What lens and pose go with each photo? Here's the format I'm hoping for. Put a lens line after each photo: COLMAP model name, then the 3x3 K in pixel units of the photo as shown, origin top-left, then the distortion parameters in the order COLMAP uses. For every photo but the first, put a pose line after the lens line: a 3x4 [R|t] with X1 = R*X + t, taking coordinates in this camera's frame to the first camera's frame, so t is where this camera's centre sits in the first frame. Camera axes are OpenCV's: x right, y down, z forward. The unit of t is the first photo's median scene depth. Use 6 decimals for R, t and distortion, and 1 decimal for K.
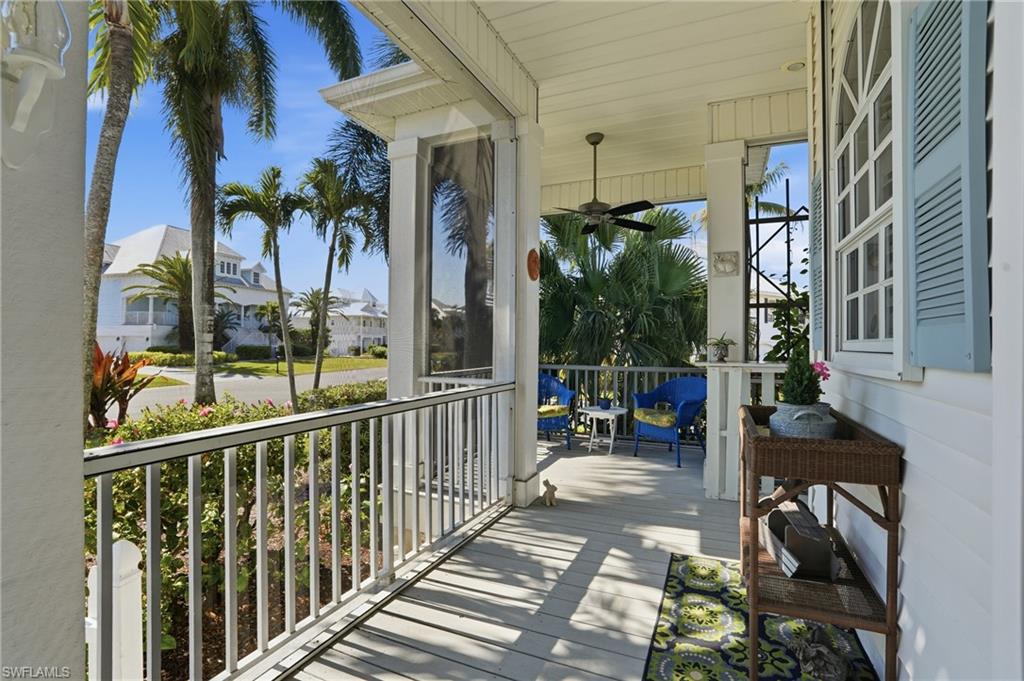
lens RADIAL K [[472.7, 0, 513.3], [0, 472.7, 344.3], [0, 0, 1]] dist [-0.028173, 0.004556]
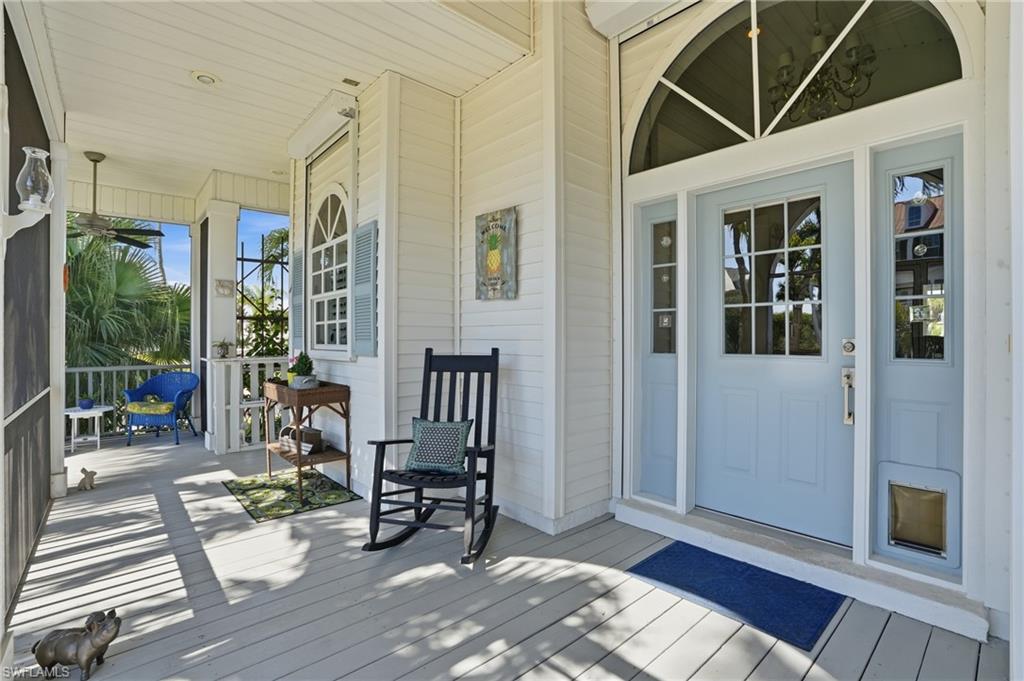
lens RADIAL K [[472.7, 0, 512.5], [0, 472.7, 339.0], [0, 0, 1]] dist [-0.028173, 0.004556]
pose [[0.404683, -0.006724, 0.914432, -0.737262], [0.005028, 0.999974, 0.005128, -0.033658], [-0.914443, 0.002523, 0.404707, -0.550063]]
